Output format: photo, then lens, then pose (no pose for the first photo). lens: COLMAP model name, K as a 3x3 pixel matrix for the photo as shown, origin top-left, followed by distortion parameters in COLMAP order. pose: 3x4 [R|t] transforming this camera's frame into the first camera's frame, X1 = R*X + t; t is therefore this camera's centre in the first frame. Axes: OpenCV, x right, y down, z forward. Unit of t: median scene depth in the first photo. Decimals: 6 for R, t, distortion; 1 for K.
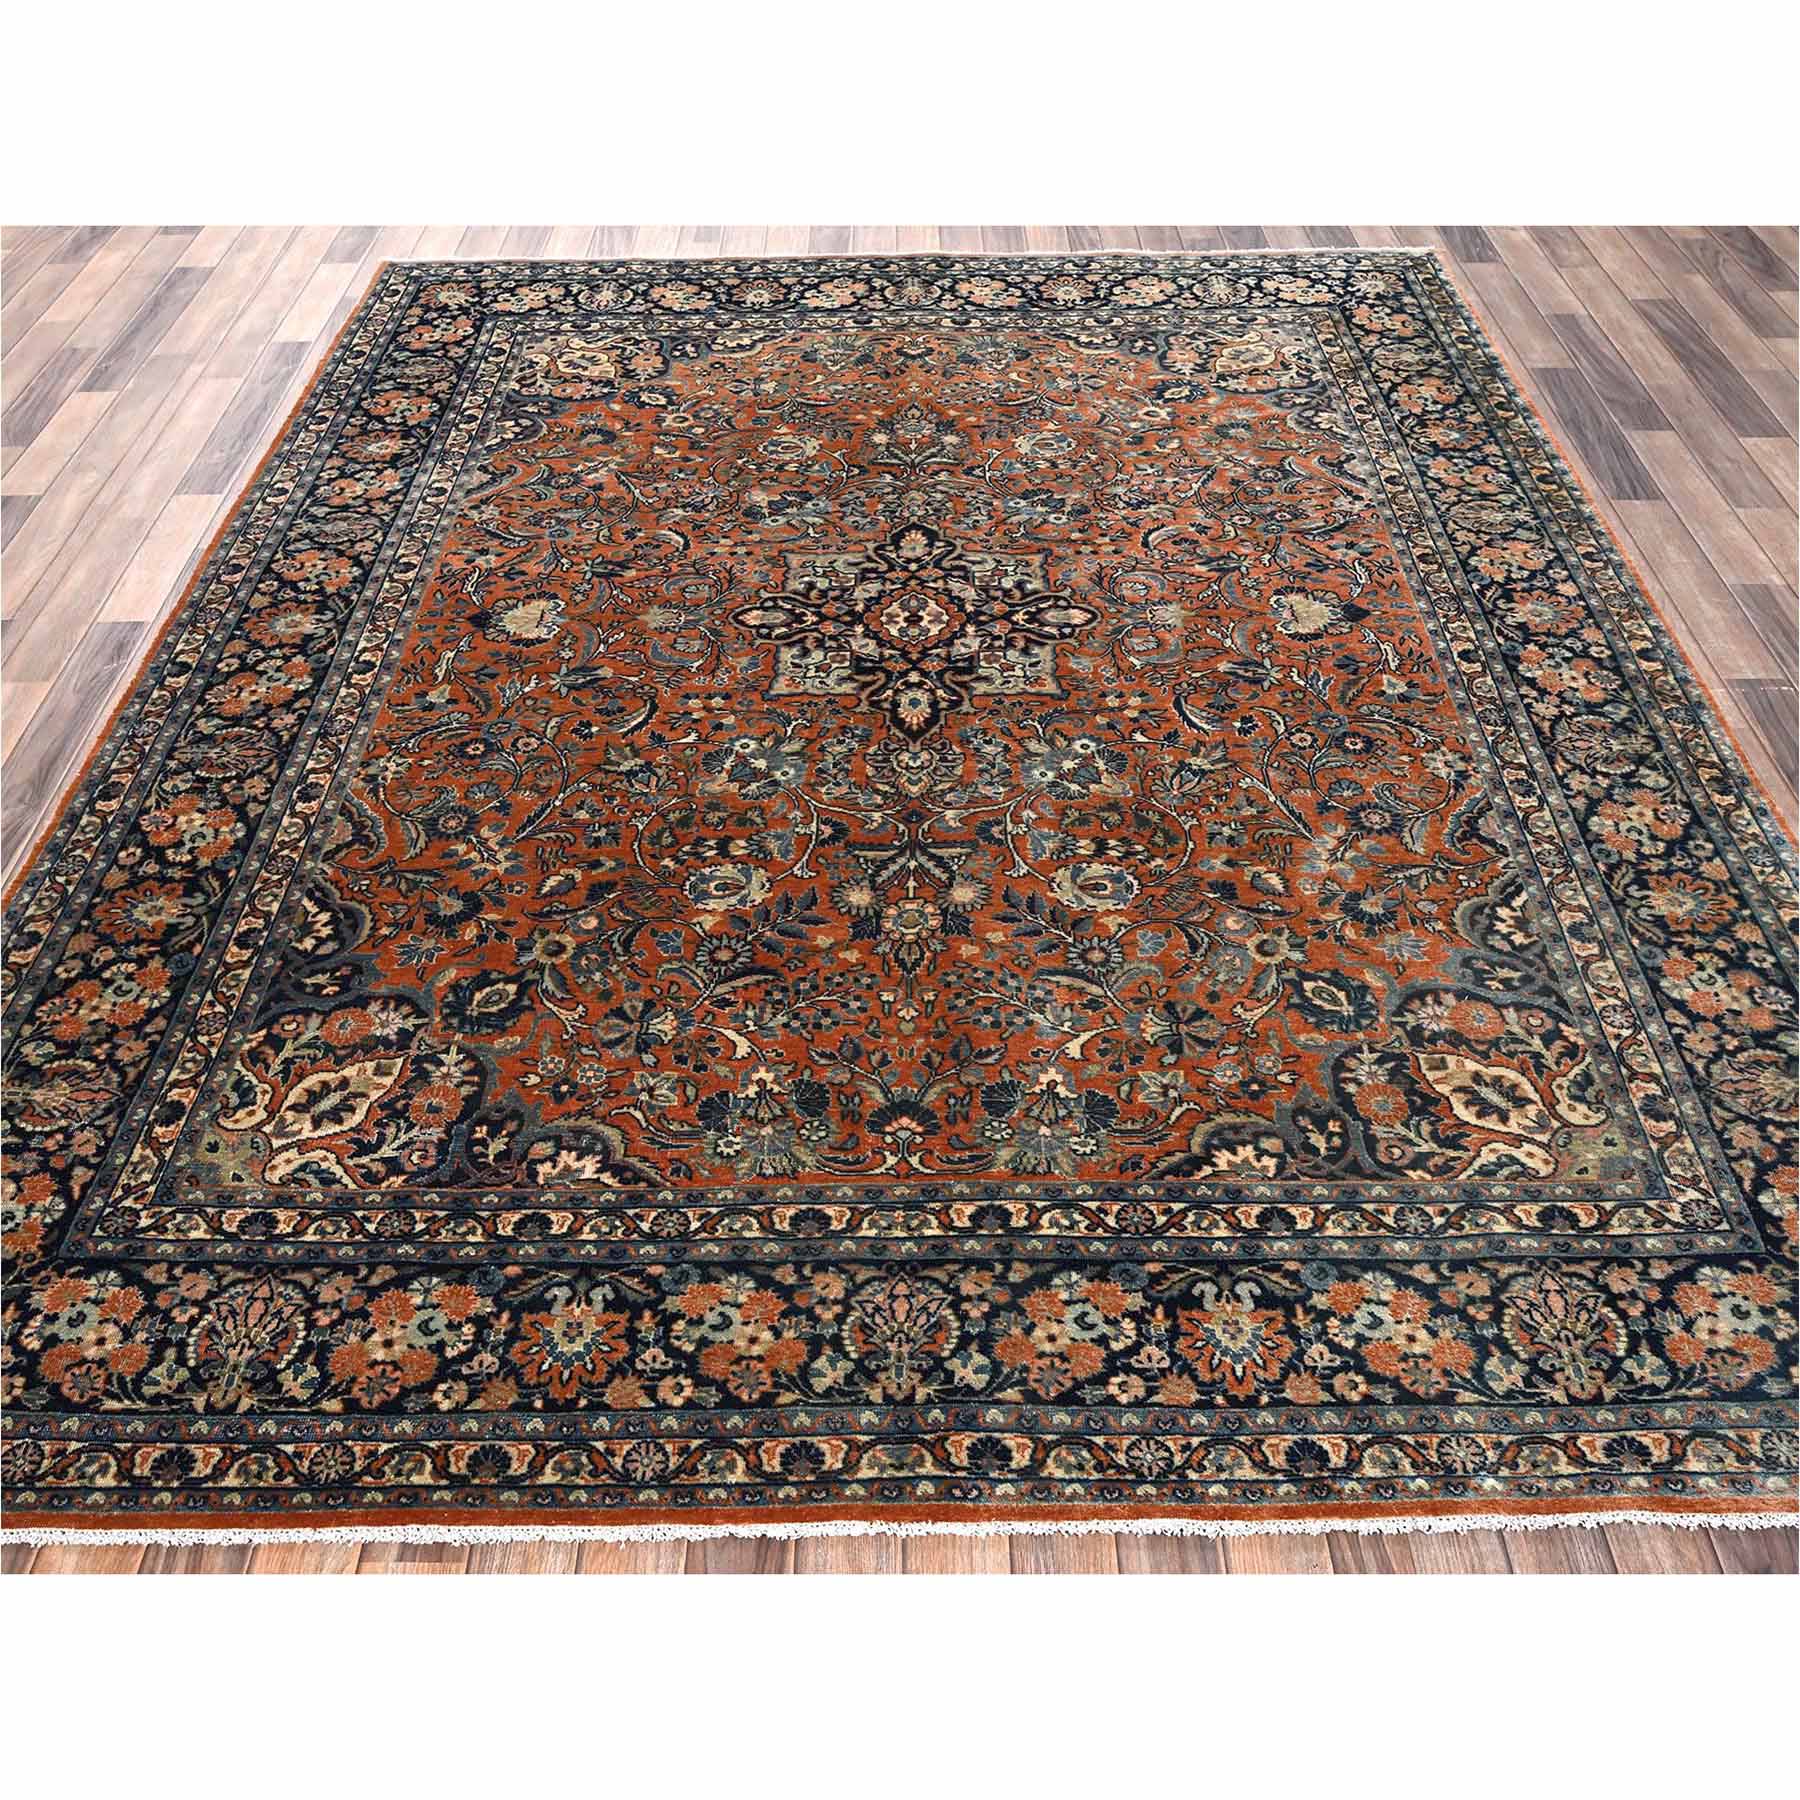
lens RADIAL K [[1537.7, 0, 900.0], [0, 1537.7, 900.0], [0, 0, 1]] dist [-0.000361, 0.000436]
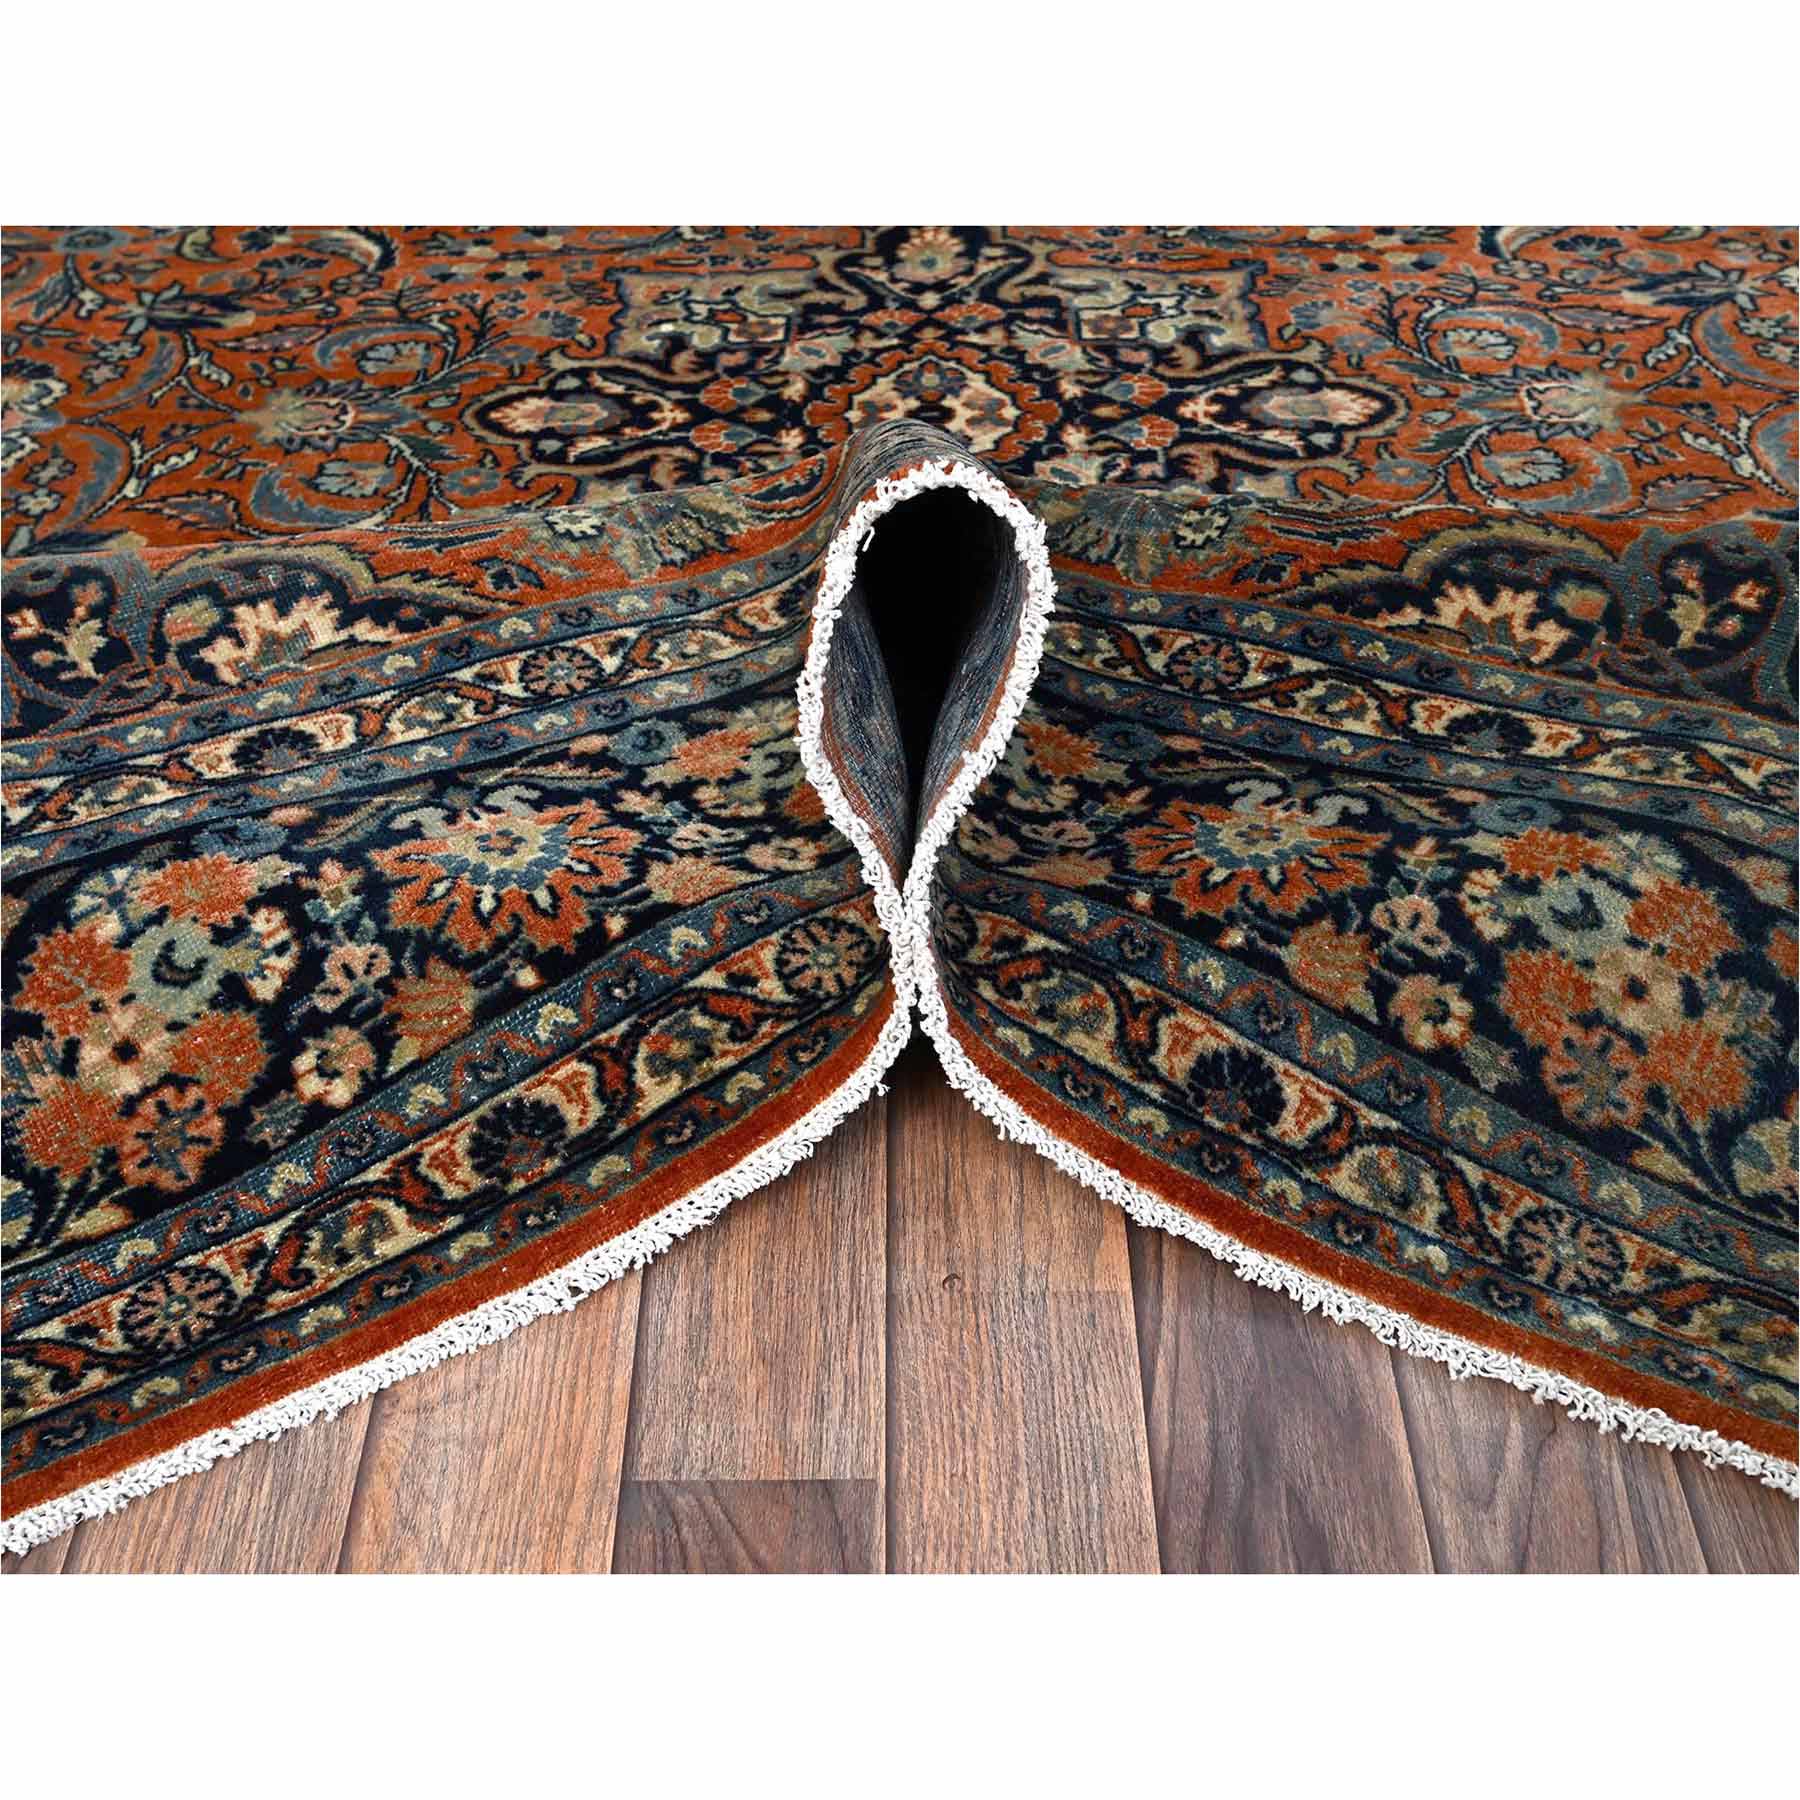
lens RADIAL K [[2123.4, 0, 900.0], [0, 2123.4, 900.0], [0, 0, 1]] dist [-0.009360, 0.027204]
pose [[0.999951, -0.003065, -0.009389, 0.006232], [0.002790, 0.999571, -0.029152, -0.044870], [0.009475, 0.029124, 0.999531, 0.486396]]
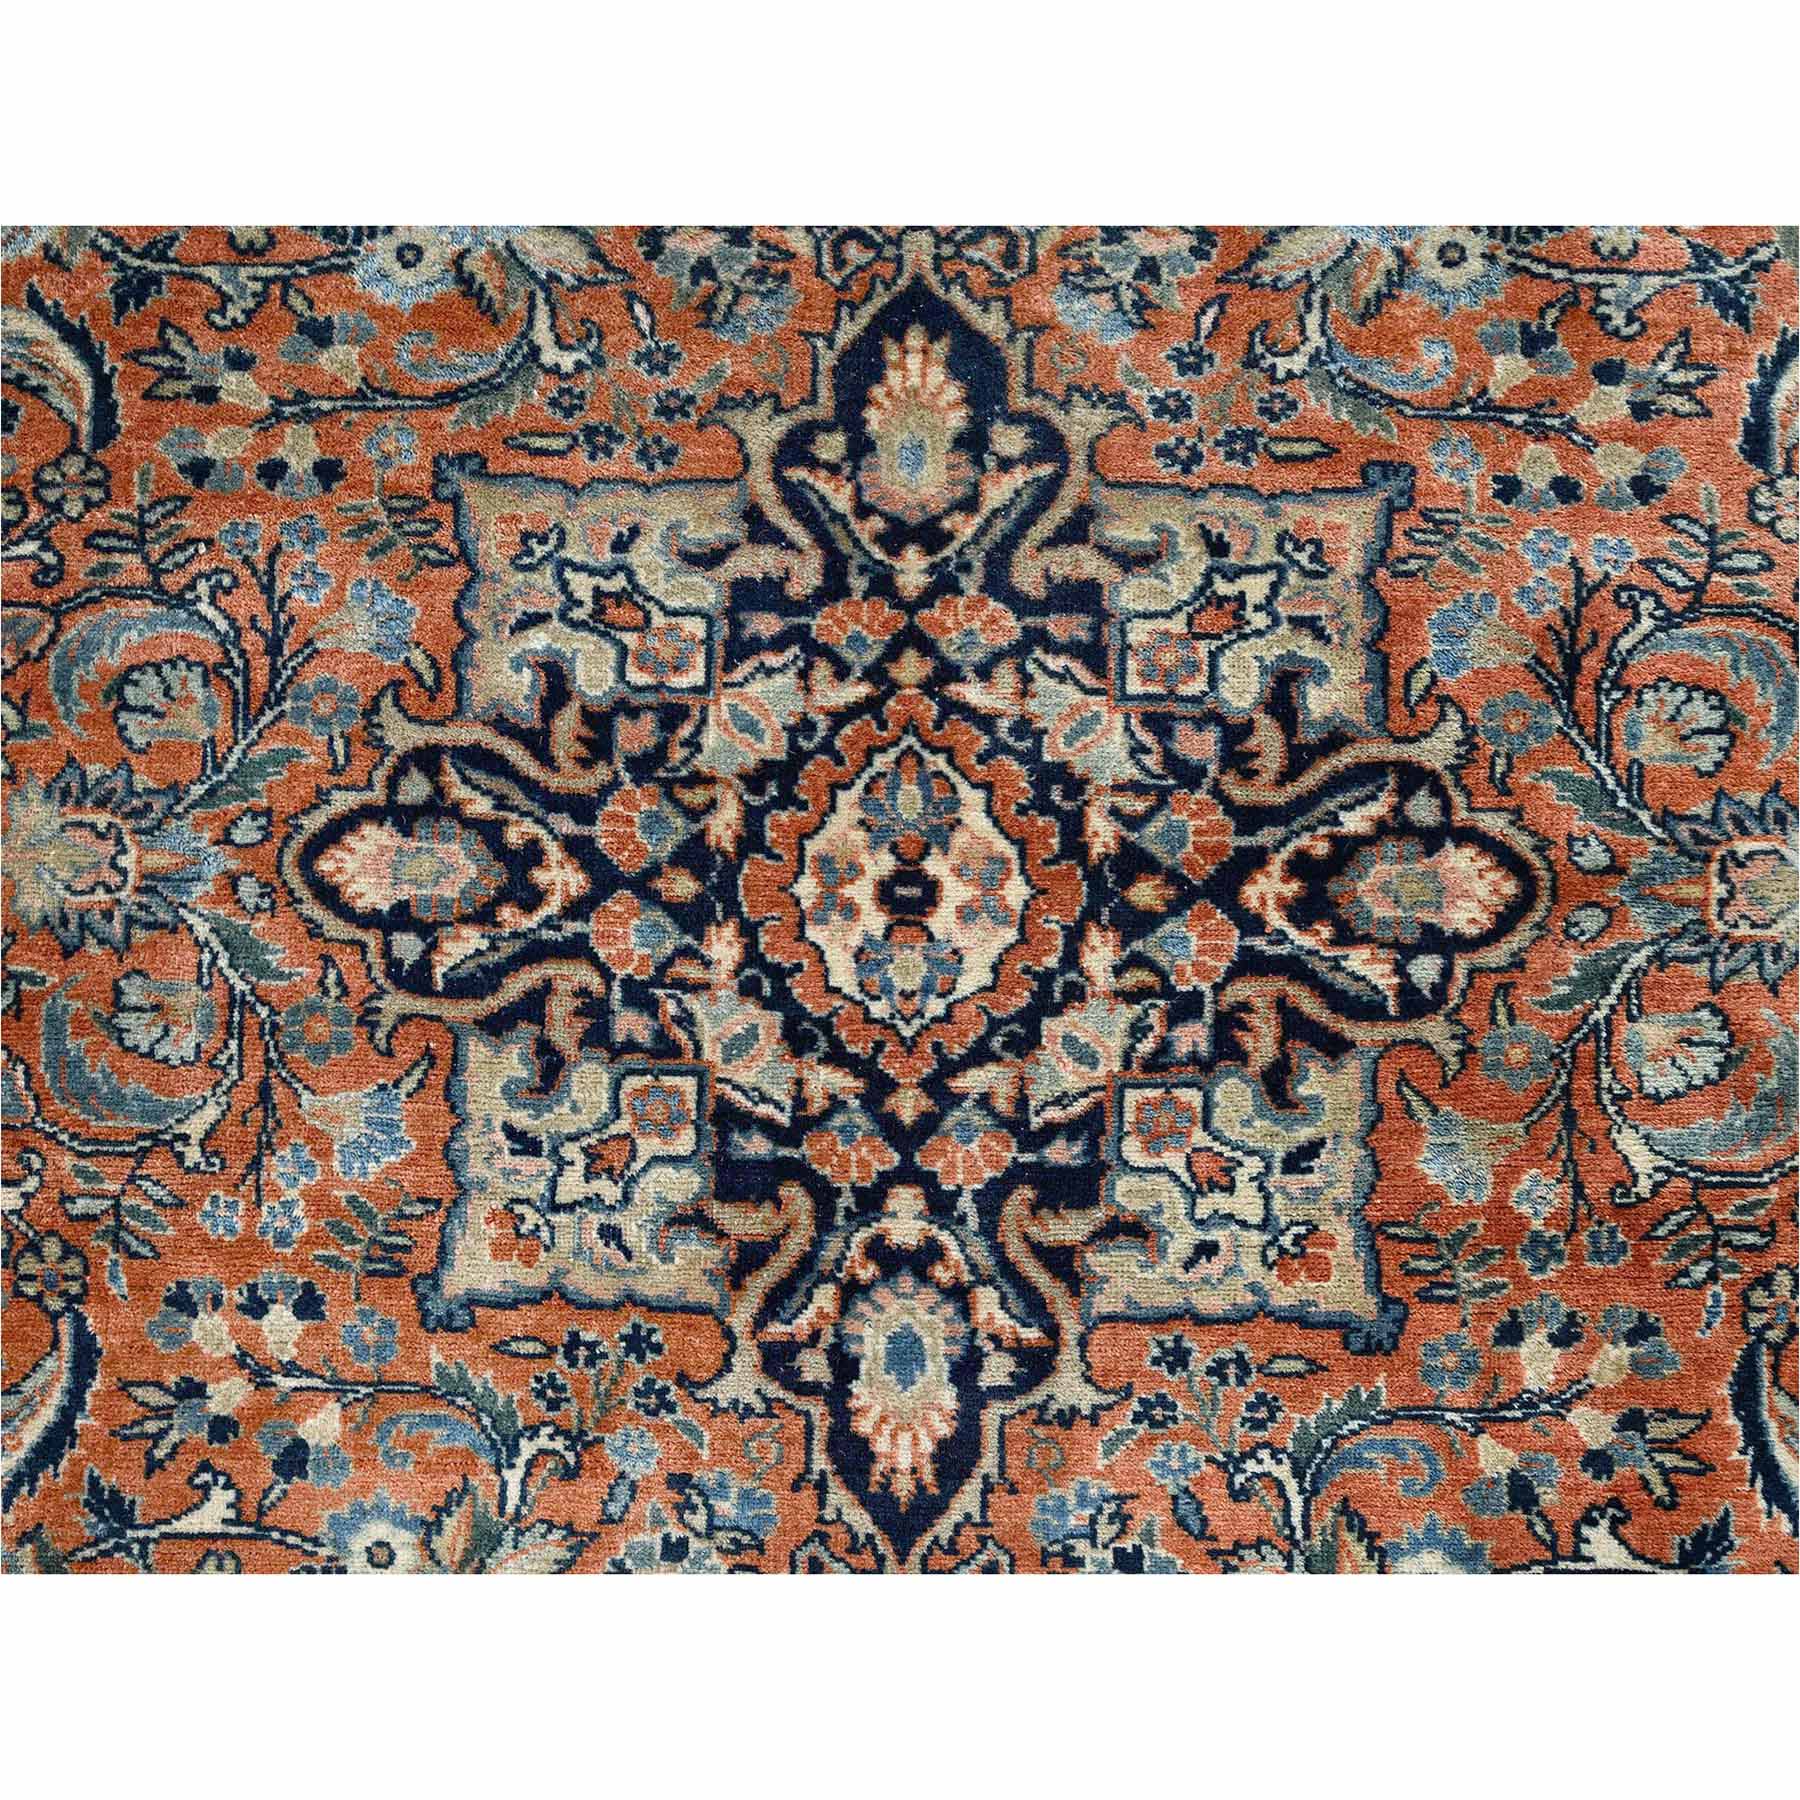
lens RADIAL K [[2123.4, 0, 900.0], [0, 2123.4, 900.0], [0, 0, 1]] dist [-0.009360, 0.027204]
pose [[0.999845, 0.008324, -0.015515, 0.014369], [0.005021, 0.709779, 0.704406, -0.496598], [0.016876, -0.704375, 0.709627, 0.753518]]
